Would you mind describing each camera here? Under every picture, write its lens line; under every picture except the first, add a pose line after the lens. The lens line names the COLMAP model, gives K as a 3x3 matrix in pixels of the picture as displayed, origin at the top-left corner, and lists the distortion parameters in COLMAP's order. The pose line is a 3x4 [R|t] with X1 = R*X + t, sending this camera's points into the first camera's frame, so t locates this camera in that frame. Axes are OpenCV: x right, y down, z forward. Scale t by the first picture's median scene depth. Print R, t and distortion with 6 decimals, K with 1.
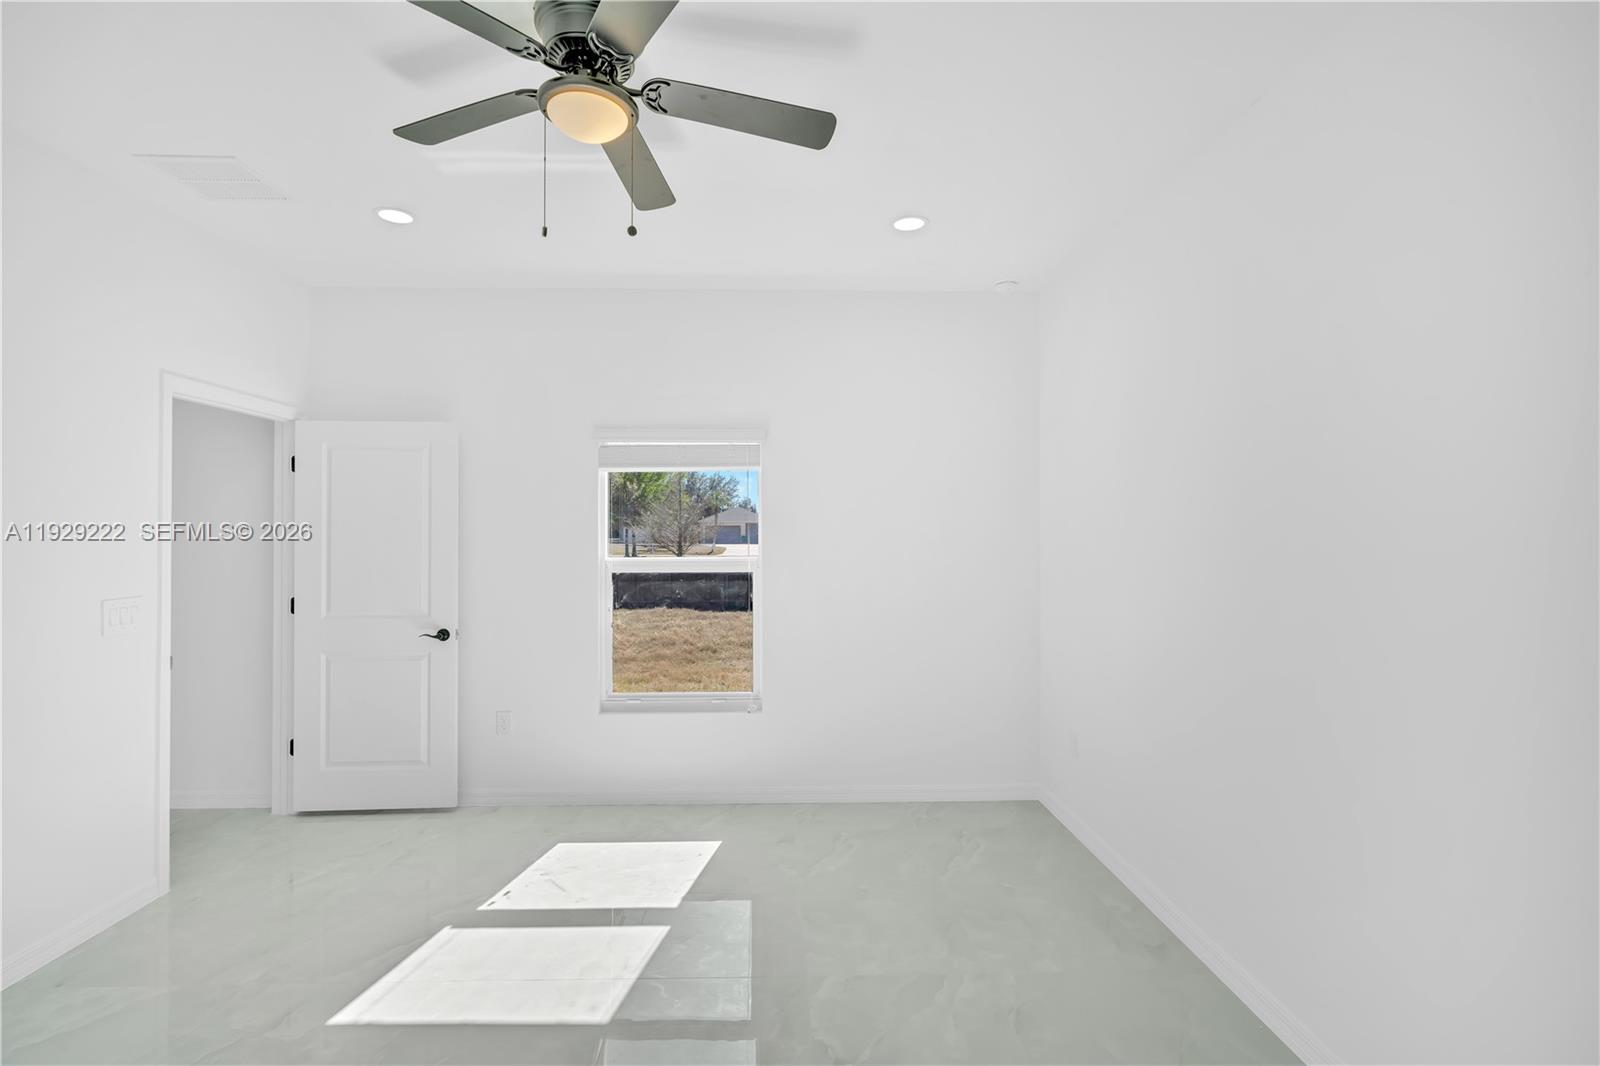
lens RADIAL K [[731.1, 0, 791.8], [0, 731.1, 518.6], [0, 0, 1]] dist [-0.001943, 0.000336]
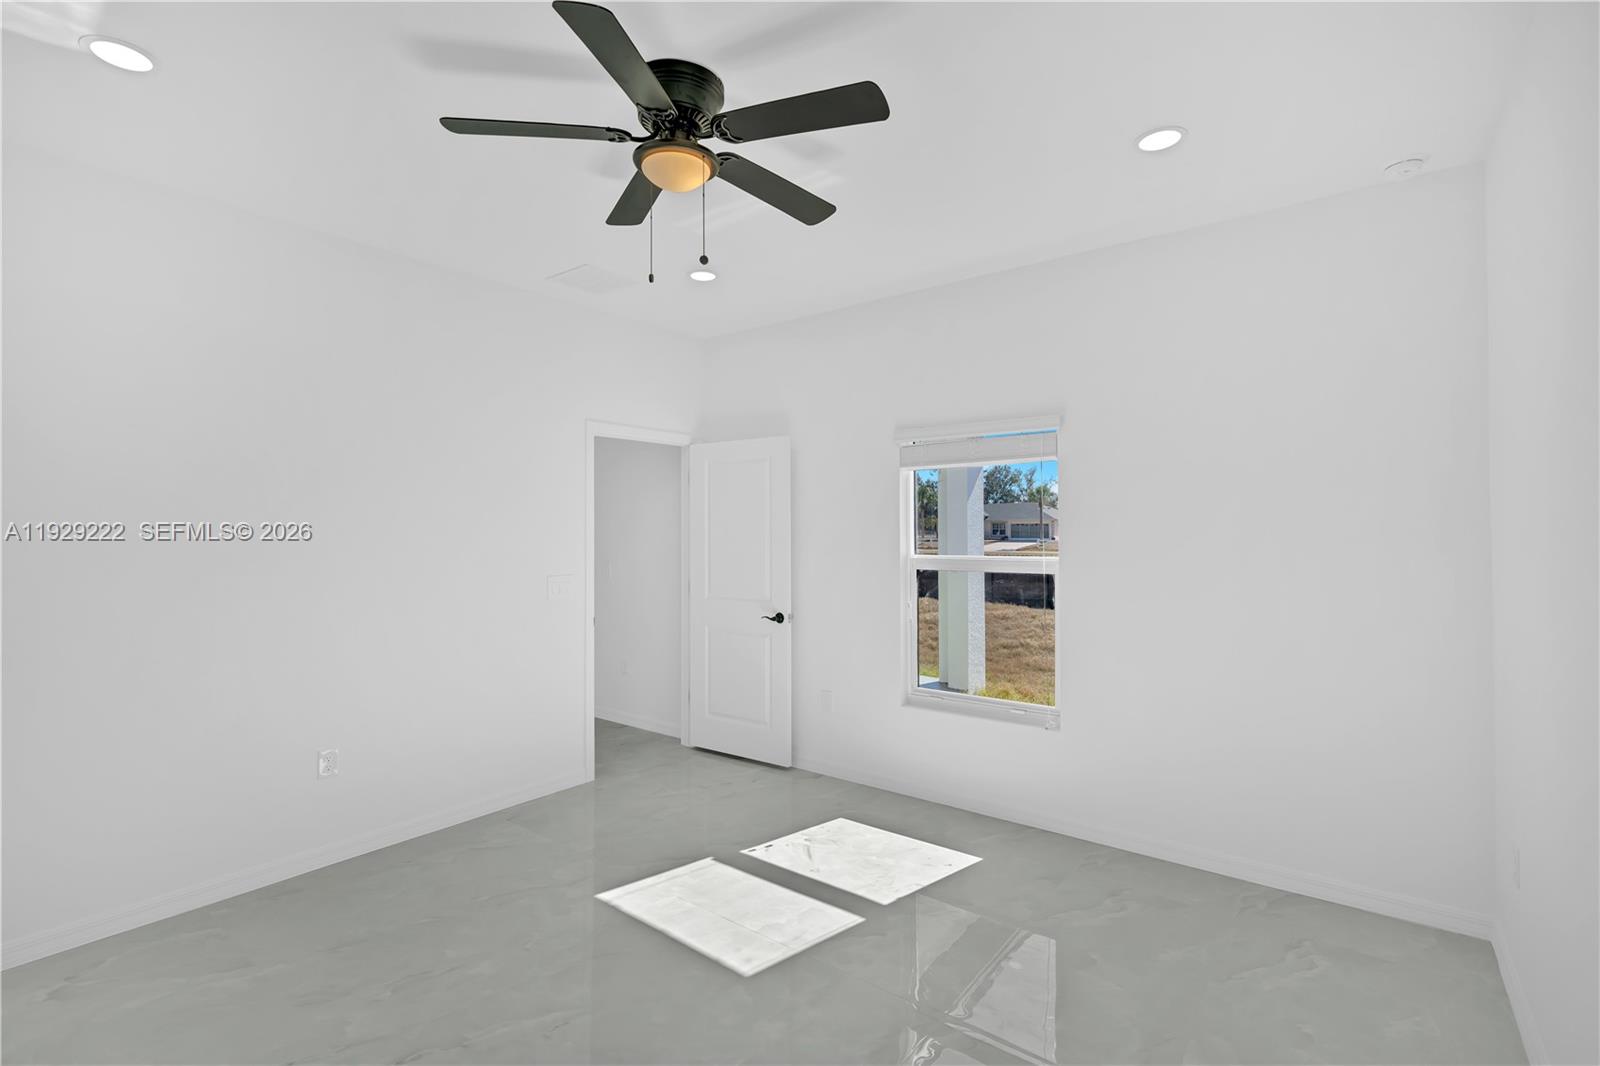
lens RADIAL K [[731.1, 0, 791.8], [0, 731.1, 518.6], [0, 0, 1]] dist [-0.001943, 0.000336]
pose [[0.768954, -0.012858, -0.639175, 0.288848], [0.016939, 0.999856, 0.000264, -0.000029], [0.639080, -0.011030, 0.769062, 0.113371]]
